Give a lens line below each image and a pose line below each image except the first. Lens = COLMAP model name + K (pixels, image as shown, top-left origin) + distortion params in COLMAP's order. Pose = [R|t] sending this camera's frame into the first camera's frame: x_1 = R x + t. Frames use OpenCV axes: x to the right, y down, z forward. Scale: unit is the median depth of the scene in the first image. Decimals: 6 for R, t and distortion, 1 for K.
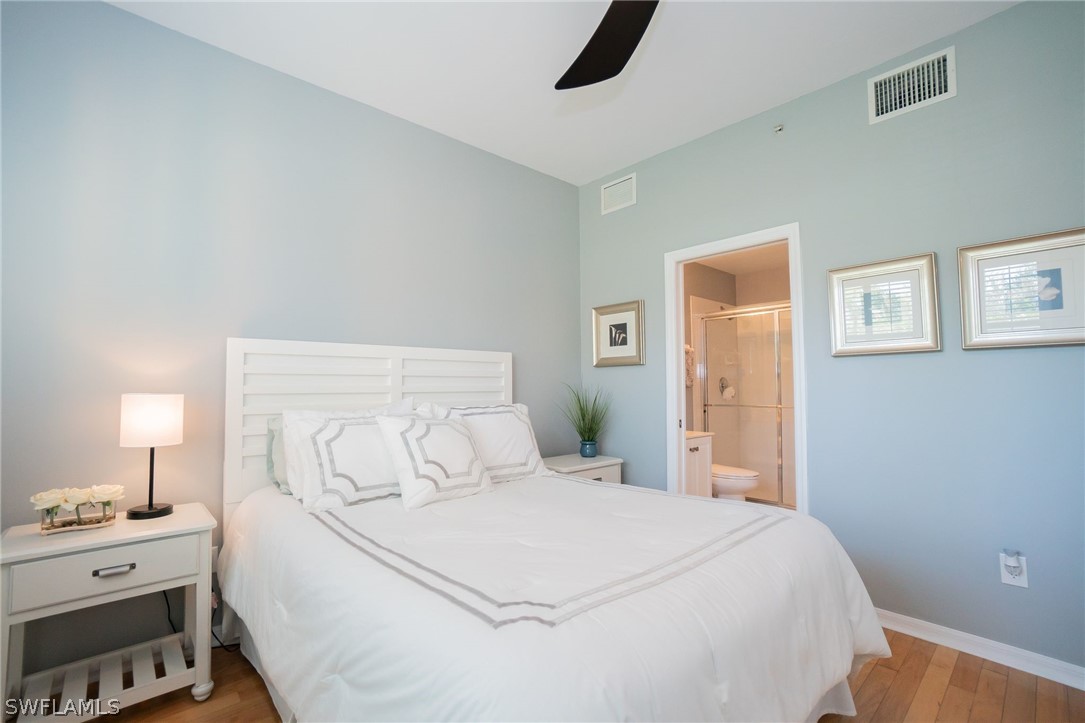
lens RADIAL K [[473.2, 0, 545.8], [0, 473.2, 364.5], [0, 0, 1]] dist [-0.029294, 0.000876]
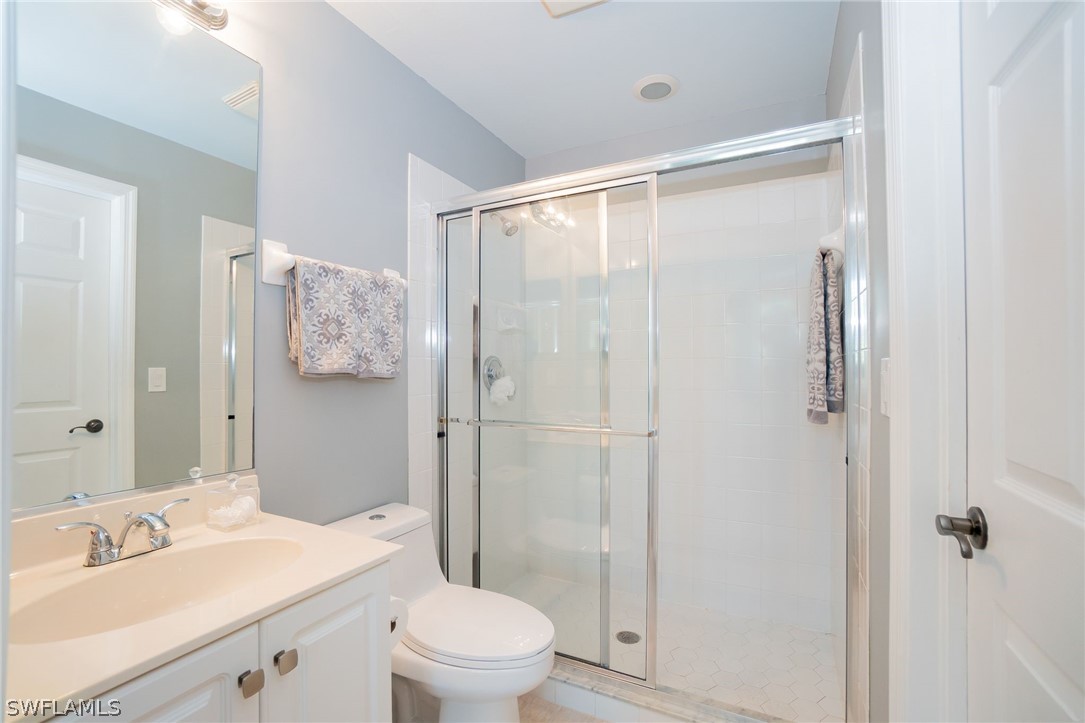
lens RADIAL K [[473.2, 0, 540.1], [0, 473.2, 366.0], [0, 0, 1]] dist [-0.029294, 0.000876]
pose [[0.932353, 0.005663, 0.361505, 0.264738], [-0.017627, 0.999400, 0.029804, 0.023334], [-0.361120, -0.034160, 0.931894, 0.570577]]
